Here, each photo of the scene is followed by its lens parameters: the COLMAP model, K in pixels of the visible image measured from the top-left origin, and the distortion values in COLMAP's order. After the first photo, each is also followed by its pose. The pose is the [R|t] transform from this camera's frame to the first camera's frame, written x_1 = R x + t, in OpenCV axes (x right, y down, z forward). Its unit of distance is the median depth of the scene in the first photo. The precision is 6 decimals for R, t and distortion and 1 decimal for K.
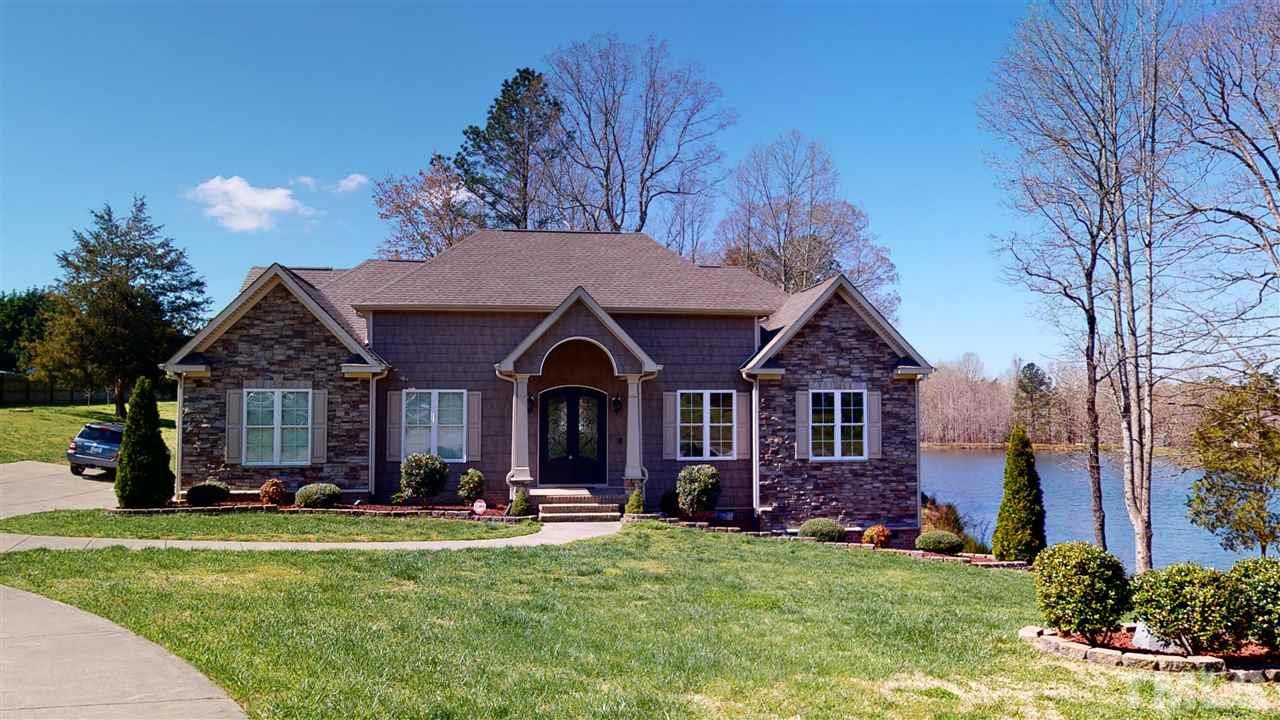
lens RADIAL K [[888.5, 0, 640.0], [0, 888.5, 360.0], [0, 0, 1]] dist [-0.002337, 0.000057]
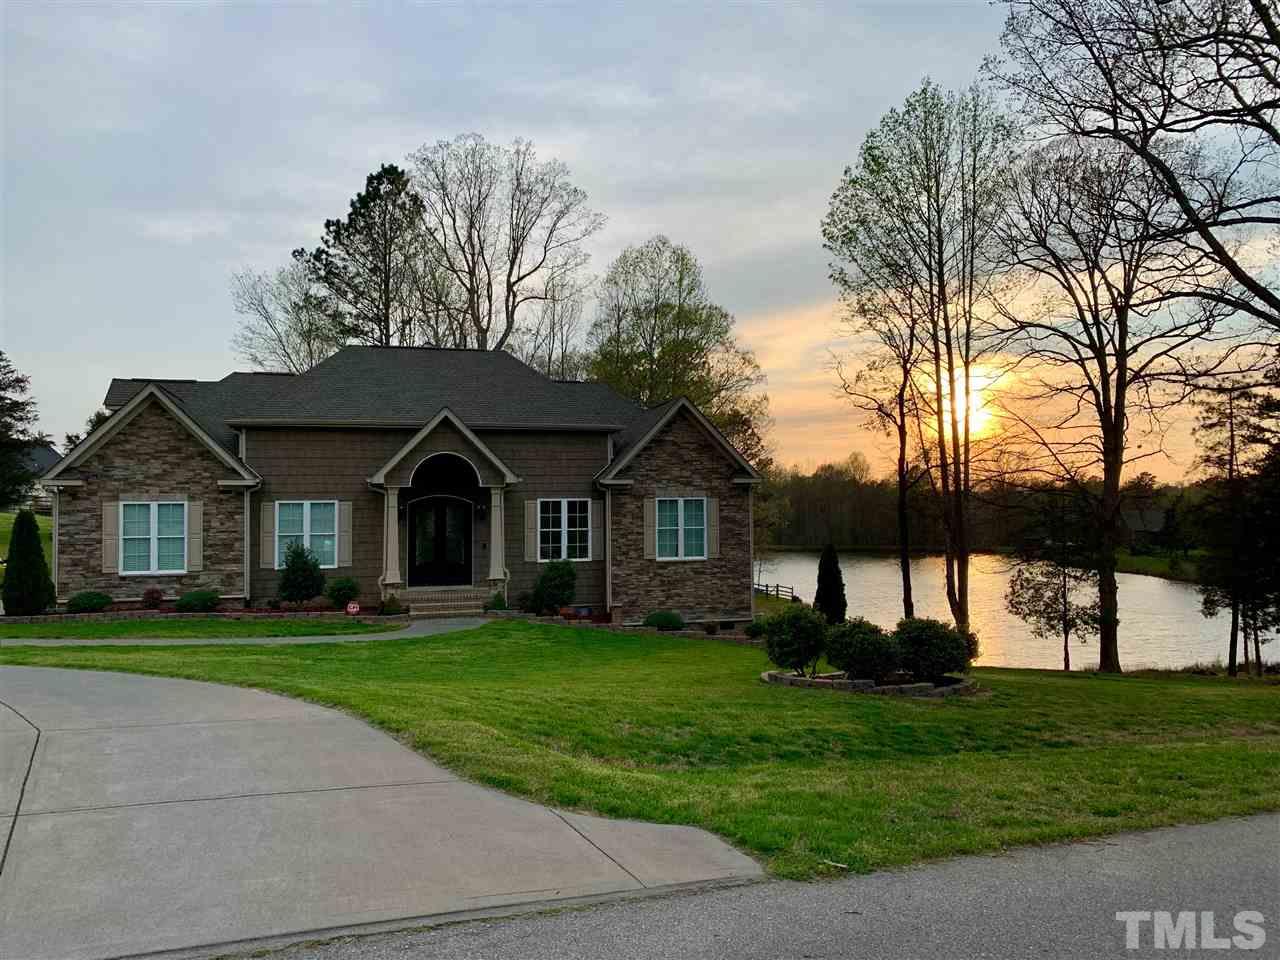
lens RADIAL K [[950.7, 0, 641.0], [0, 950.7, 470.2], [0, 0, 1]] dist [0.060285, -0.139894]
pose [[0.990958, -0.003330, 0.134129, 0.011803], [0.001263, 0.999879, 0.015490, -0.019975], [-0.134164, -0.015180, 0.990843, -0.188053]]
